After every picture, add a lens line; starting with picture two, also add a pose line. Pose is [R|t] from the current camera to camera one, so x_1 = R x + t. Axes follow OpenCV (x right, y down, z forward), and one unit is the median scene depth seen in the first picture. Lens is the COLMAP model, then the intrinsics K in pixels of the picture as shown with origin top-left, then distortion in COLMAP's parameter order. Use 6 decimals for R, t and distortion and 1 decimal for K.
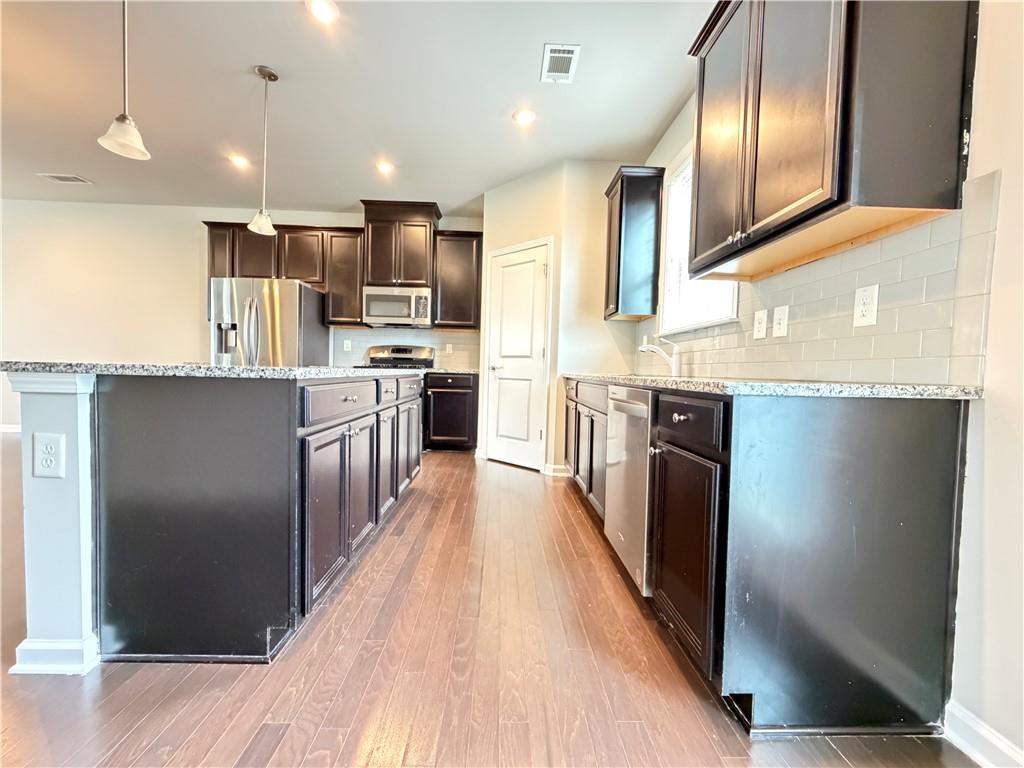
lens RADIAL K [[391.5, 0, 510.8], [0, 391.5, 381.3], [0, 0, 1]] dist [0.002684, 0.000471]
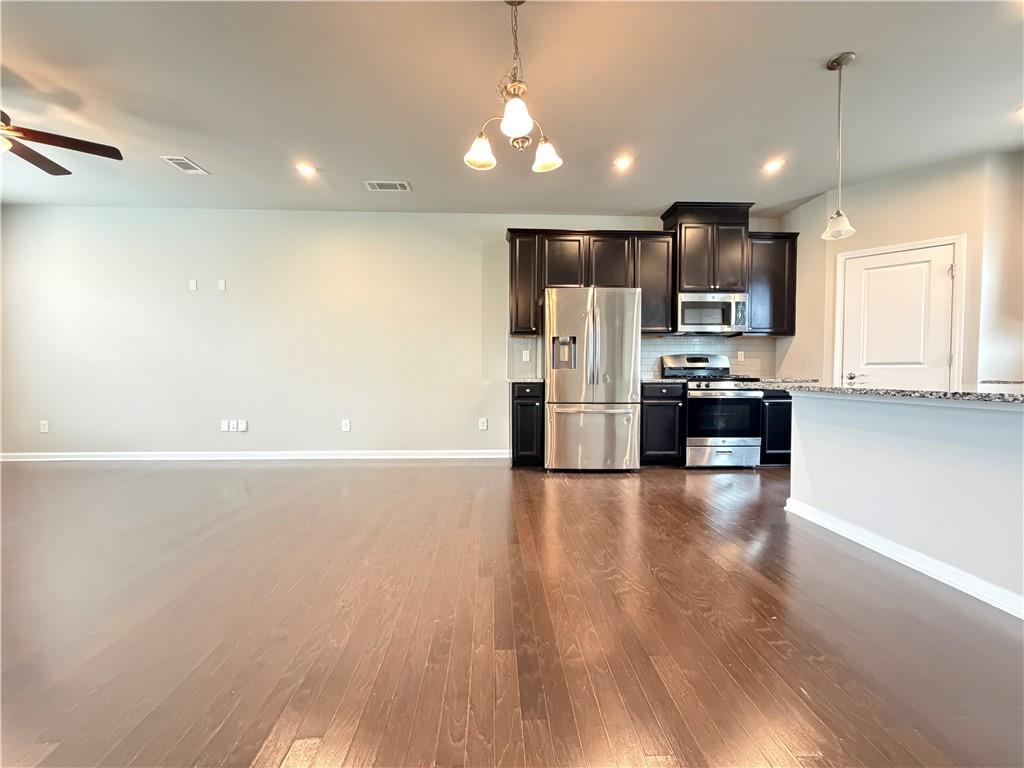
lens RADIAL K [[412.8, 0, 511.3], [0, 412.8, 383.7], [0, 0, 1]] dist [0.000470, 0.001202]
pose [[0.999617, -0.025019, 0.011828, -0.797750], [0.025167, 0.999605, -0.012530, -0.021787], [-0.011509, 0.012823, 0.999852, 0.013139]]
